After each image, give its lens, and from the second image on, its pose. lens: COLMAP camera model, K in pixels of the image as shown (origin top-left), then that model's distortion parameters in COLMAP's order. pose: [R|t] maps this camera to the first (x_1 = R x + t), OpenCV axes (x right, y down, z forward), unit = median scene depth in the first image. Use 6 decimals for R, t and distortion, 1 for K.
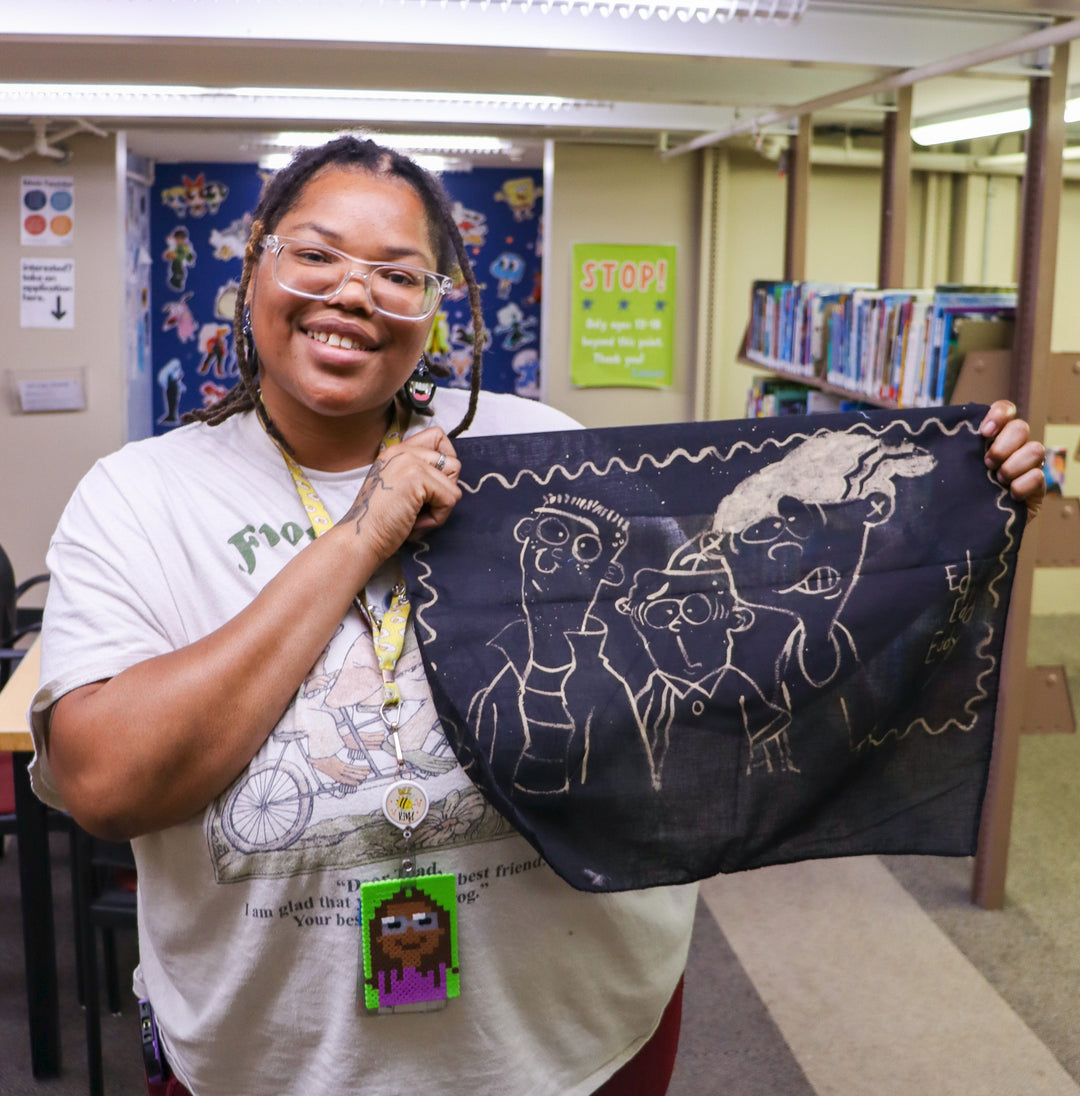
lens RADIAL K [[1348.8, 0, 540.0], [0, 1348.8, 548.0], [0, 0, 1]] dist [-0.151734, 0.071507]
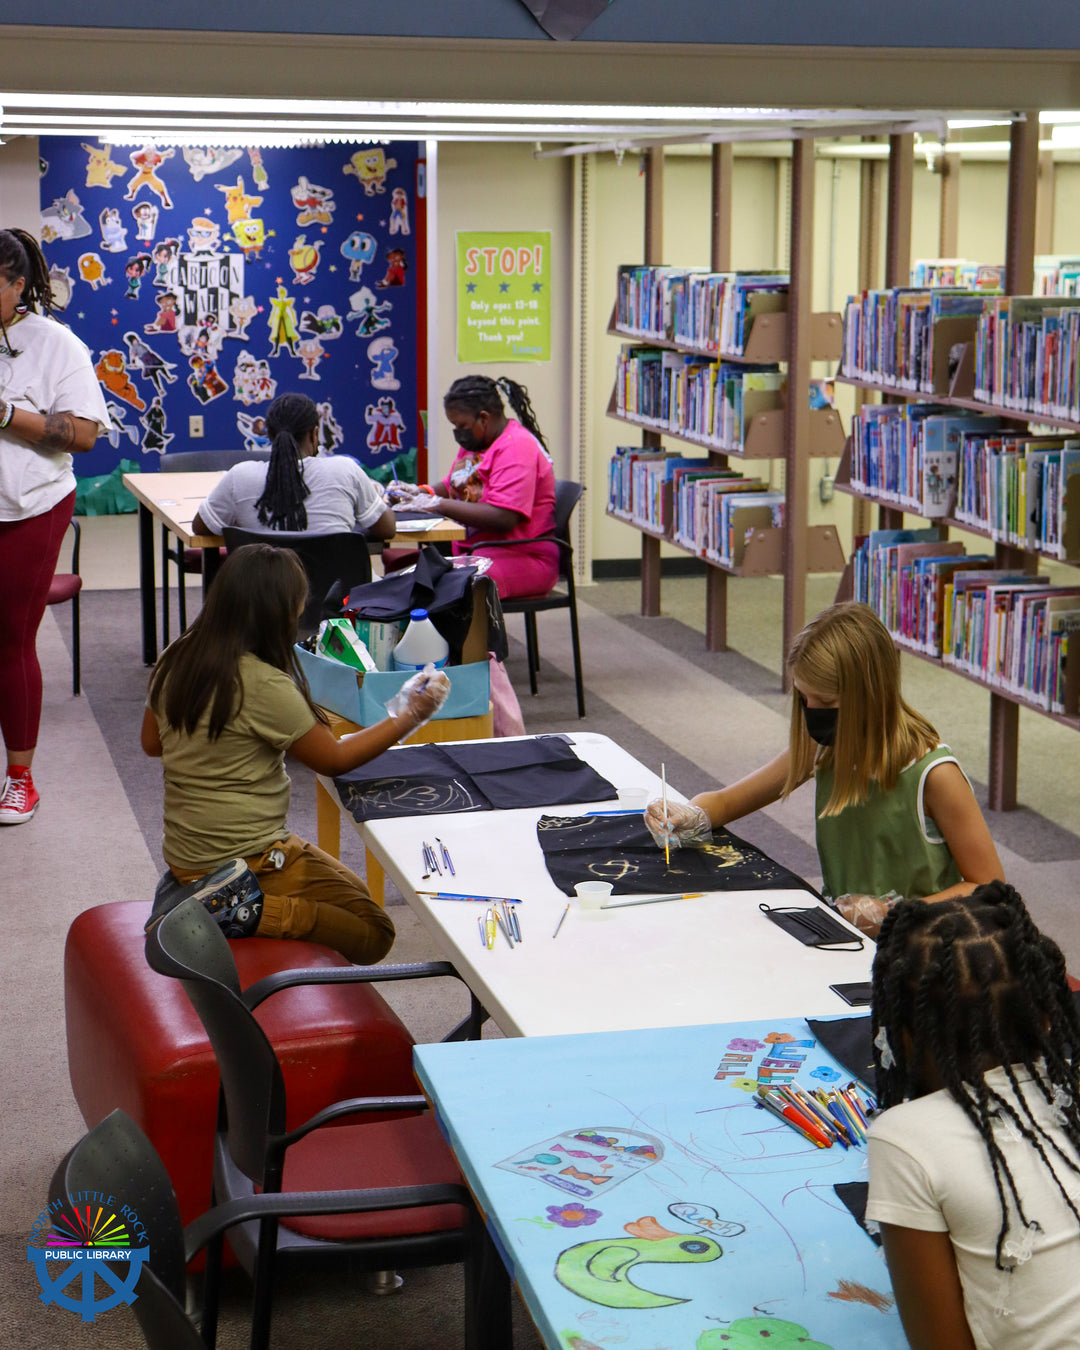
lens RADIAL K [[2124.7, 0, 540.0], [0, 2124.7, 675.0], [0, 0, 1]] dist [-0.044081, -0.055953]
pose [[0.993800, -0.036786, 0.104923, -0.130681], [0.036379, 0.999321, 0.005784, 0.161874], [-0.105065, -0.001931, 0.994464, -0.932298]]
